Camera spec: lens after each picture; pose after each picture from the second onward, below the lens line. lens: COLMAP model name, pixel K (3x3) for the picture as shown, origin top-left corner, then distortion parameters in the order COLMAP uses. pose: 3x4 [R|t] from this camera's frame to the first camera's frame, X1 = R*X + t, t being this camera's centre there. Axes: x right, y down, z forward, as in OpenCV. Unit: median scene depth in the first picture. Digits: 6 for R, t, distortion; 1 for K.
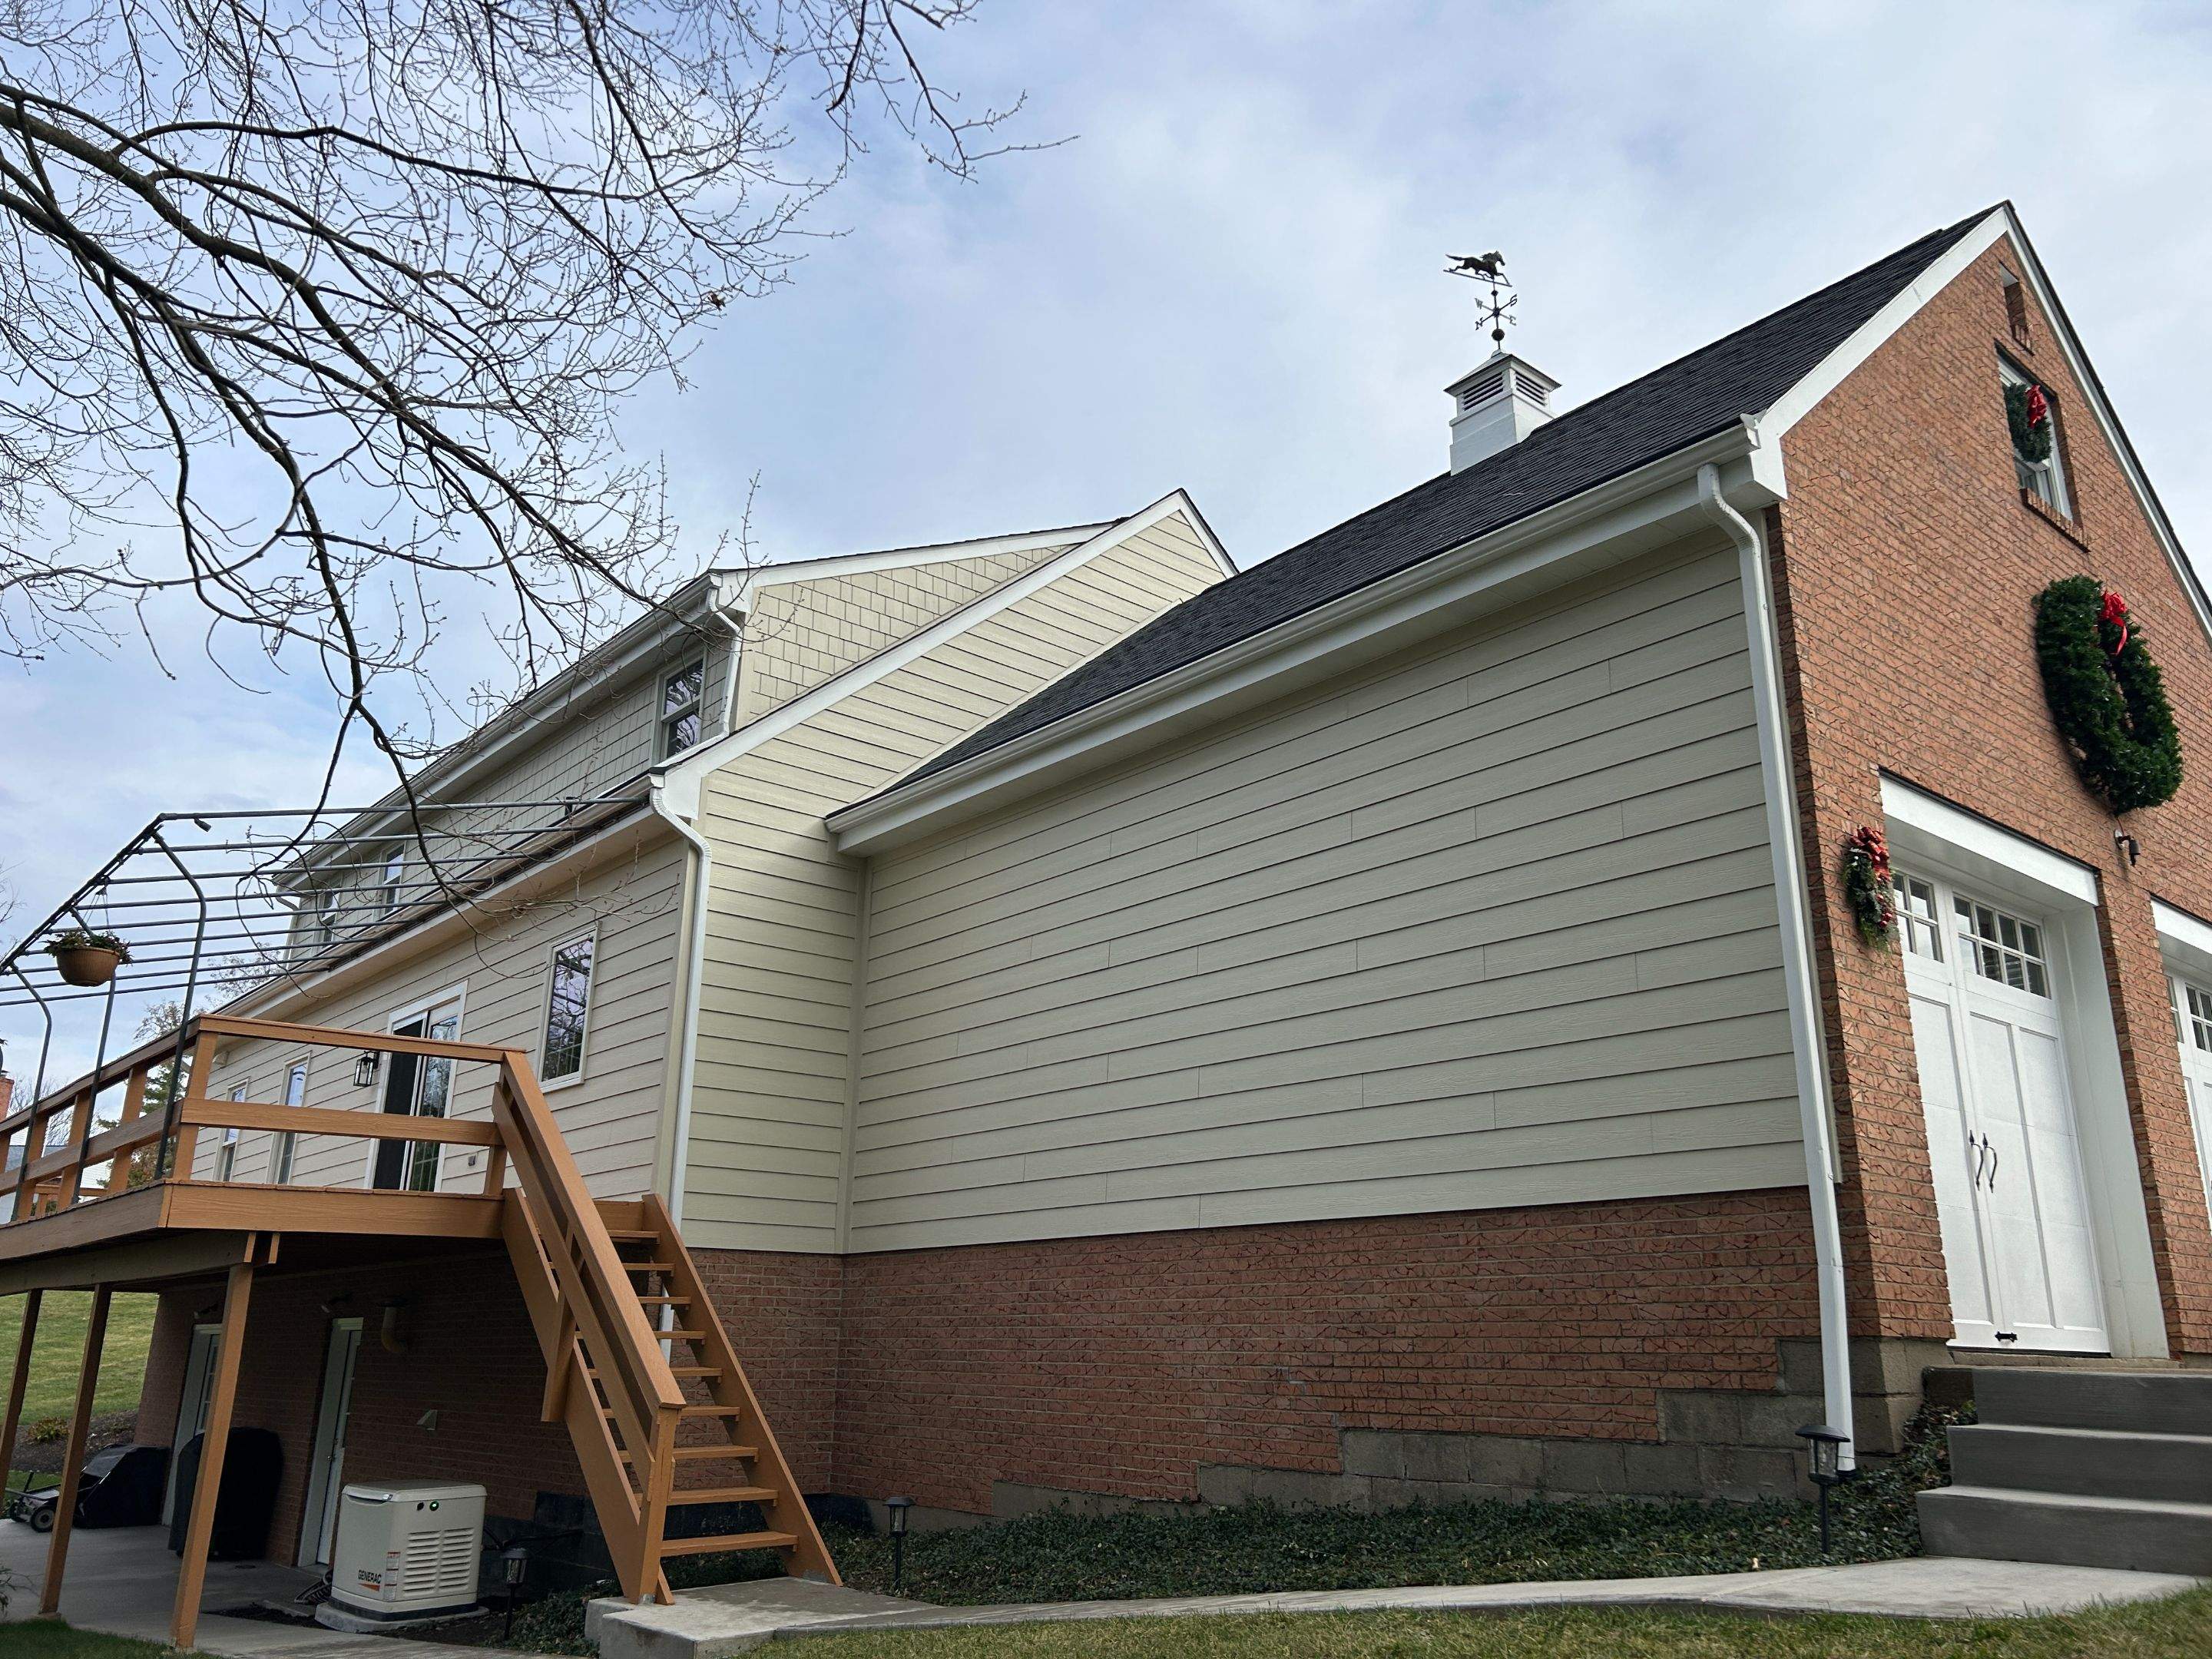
lens RADIAL K [[1671.5, 0, 1106.0], [0, 1671.5, 829.5], [0, 0, 1]] dist [0.073236, -0.079570]
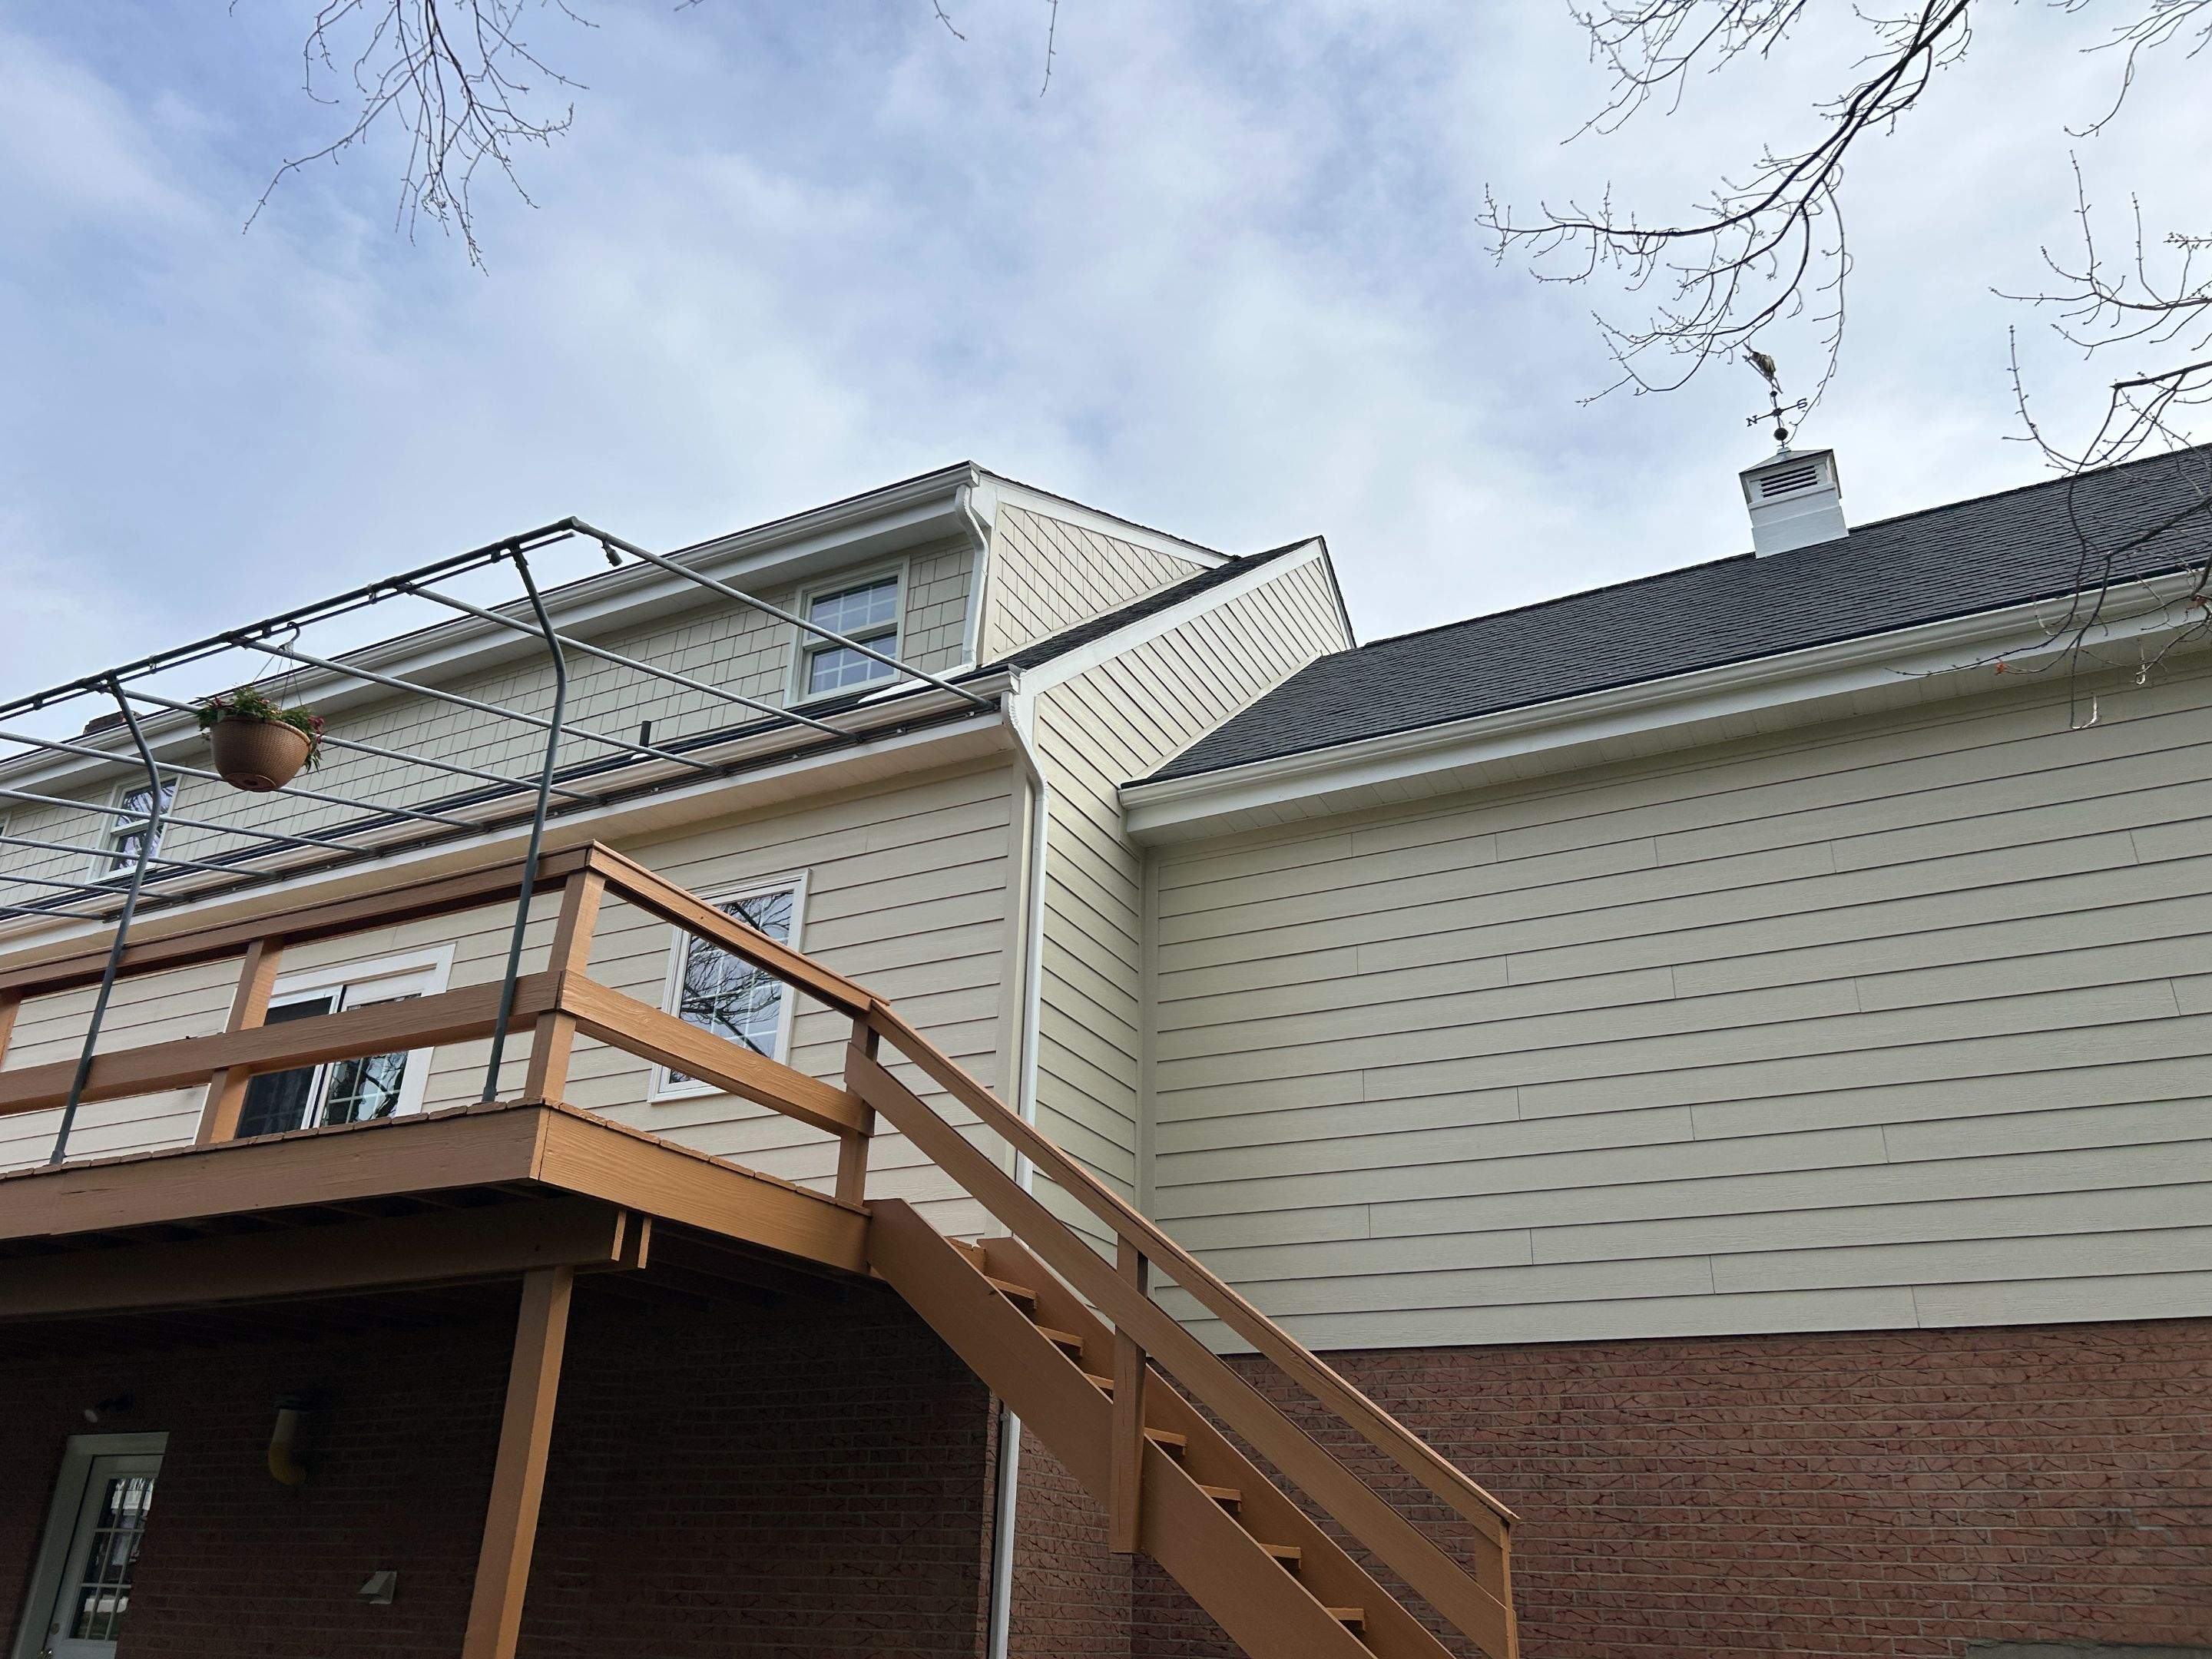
lens RADIAL K [[1671.5, 0, 1106.0], [0, 1671.5, 829.5], [0, 0, 1]] dist [0.073236, -0.079570]
pose [[0.925157, 0.176874, 0.335858, -0.473443], [-0.132762, 0.979696, -0.150232, 0.143003], [-0.355611, 0.094399, 0.929855, 0.305711]]
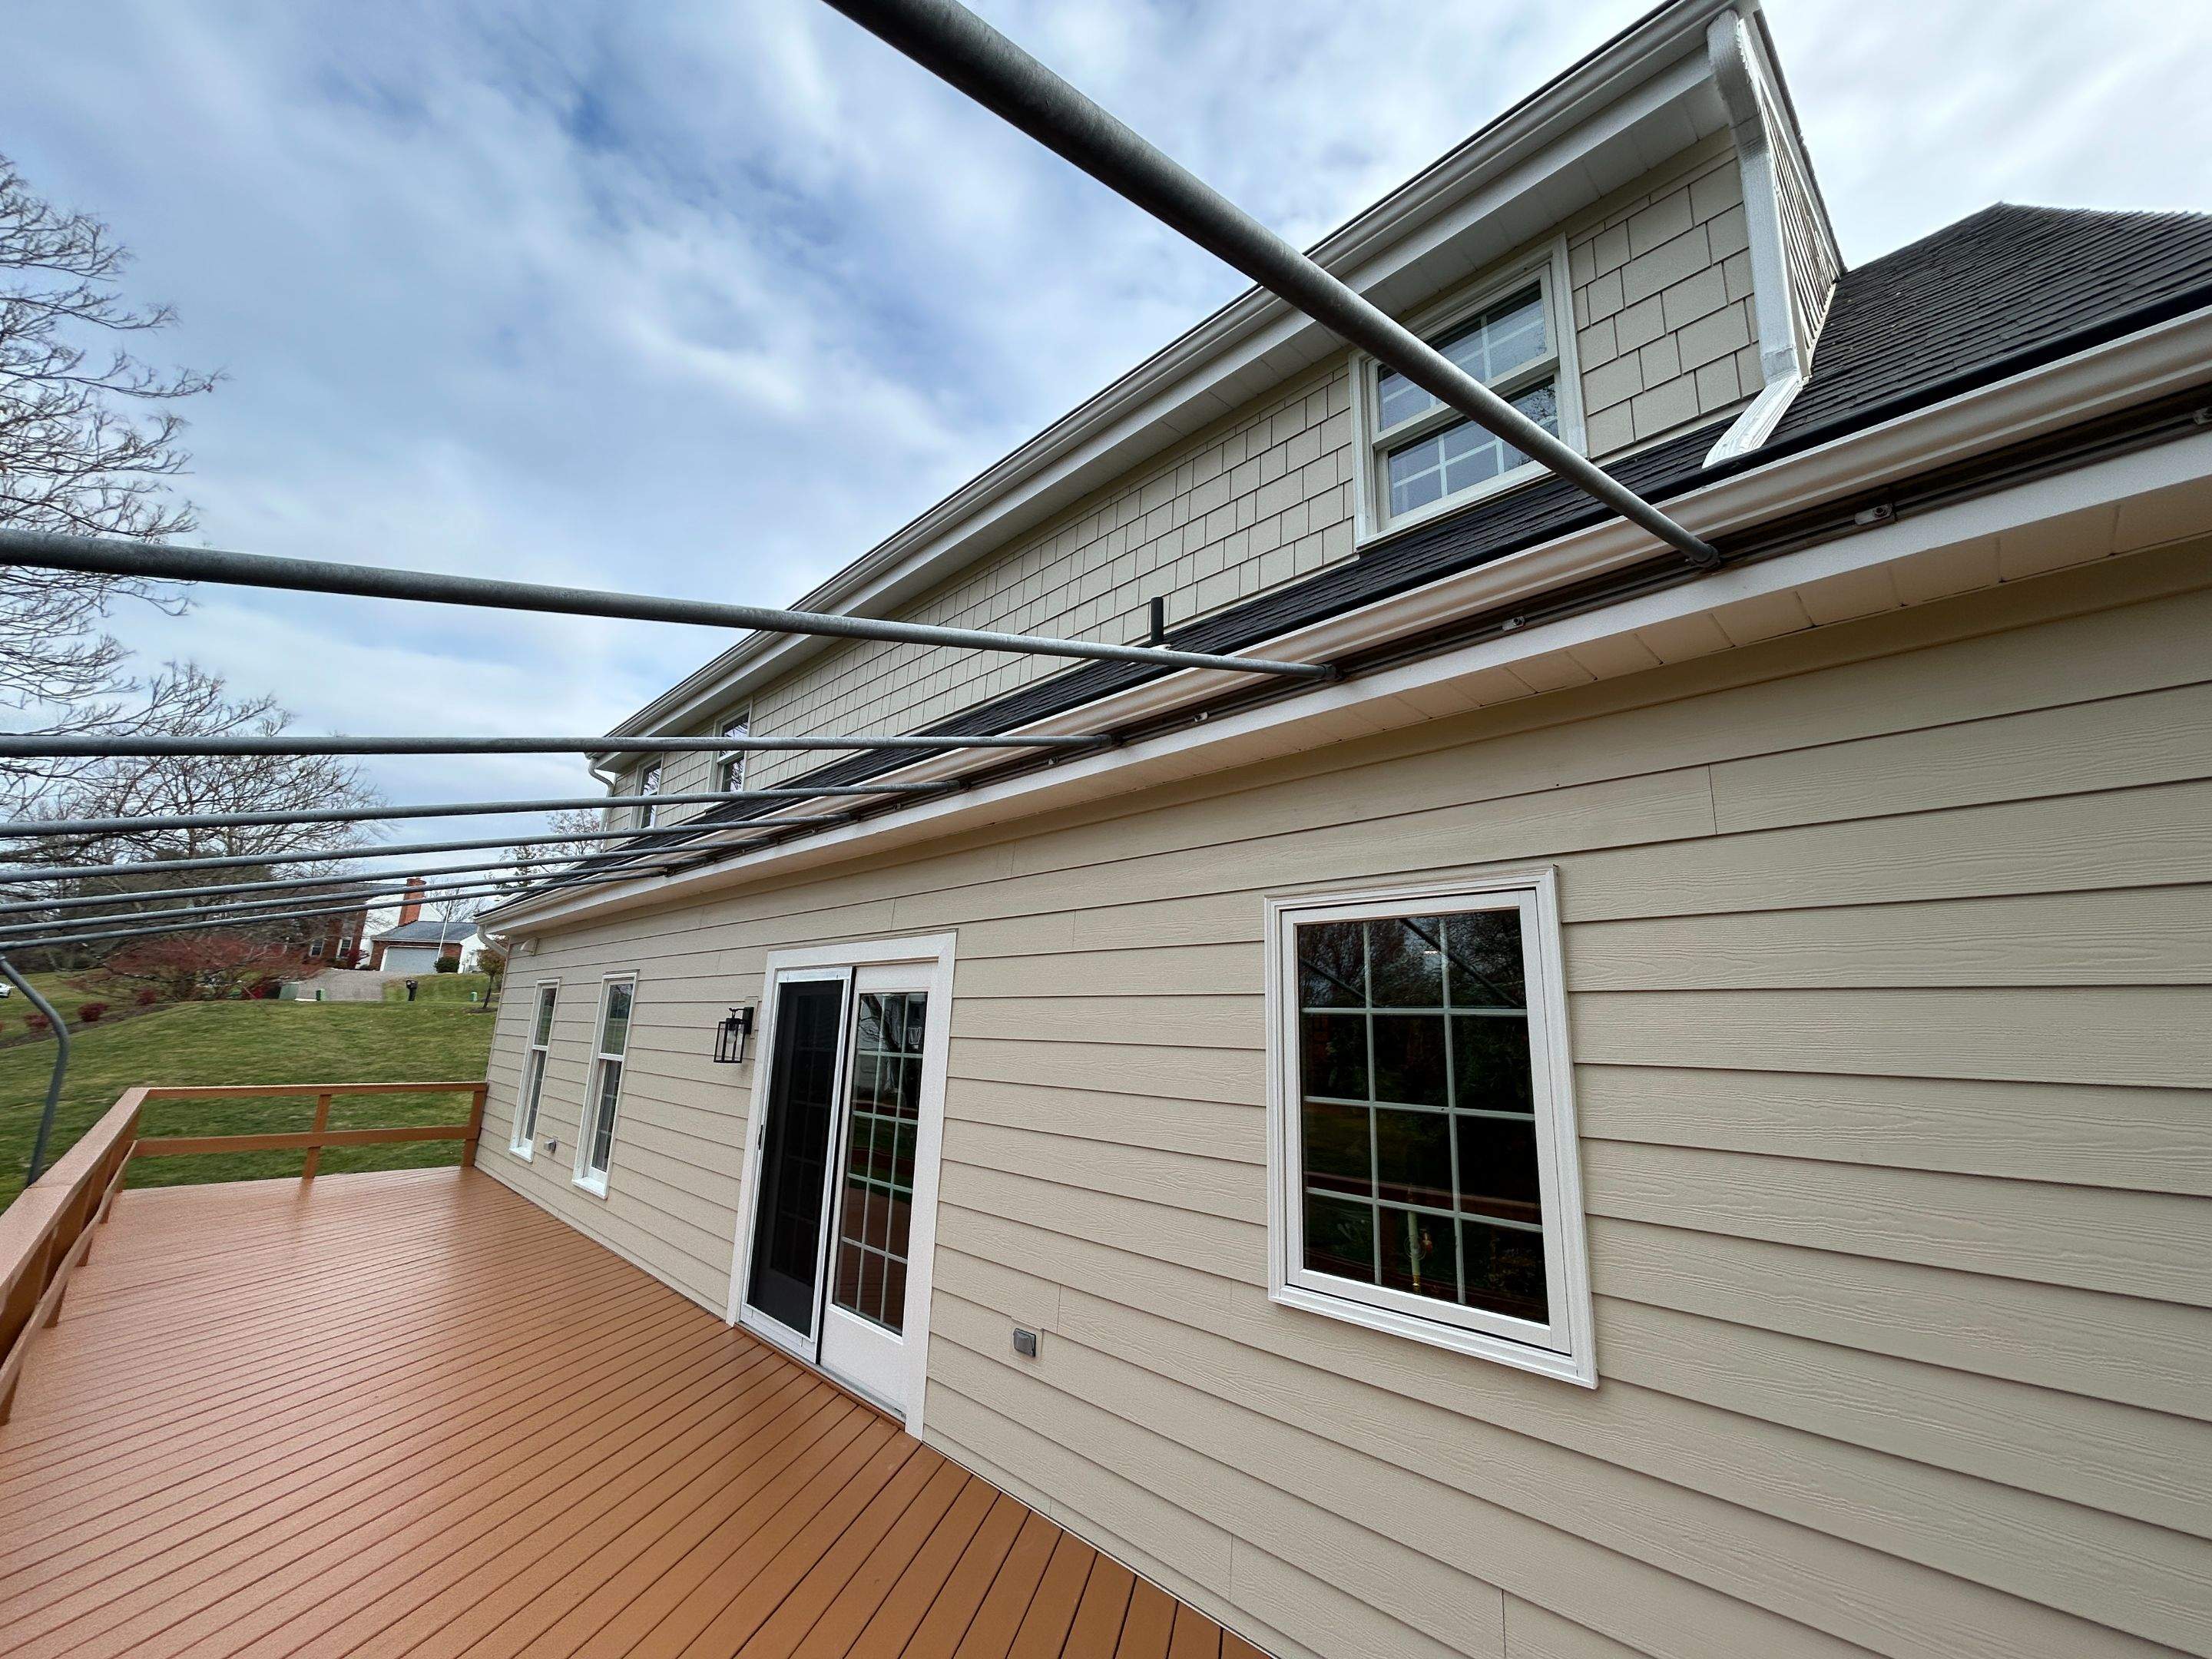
lens RADIAL K [[915.4, 0, 1106.0], [0, 915.4, 829.5], [0, 0, 1]] dist [0.001009, -0.000084]
pose [[0.997108, 0.039761, 0.064759, -0.446151], [-0.044501, 0.996303, 0.073485, 0.042340], [-0.061598, -0.076154, 0.995192, 0.900884]]
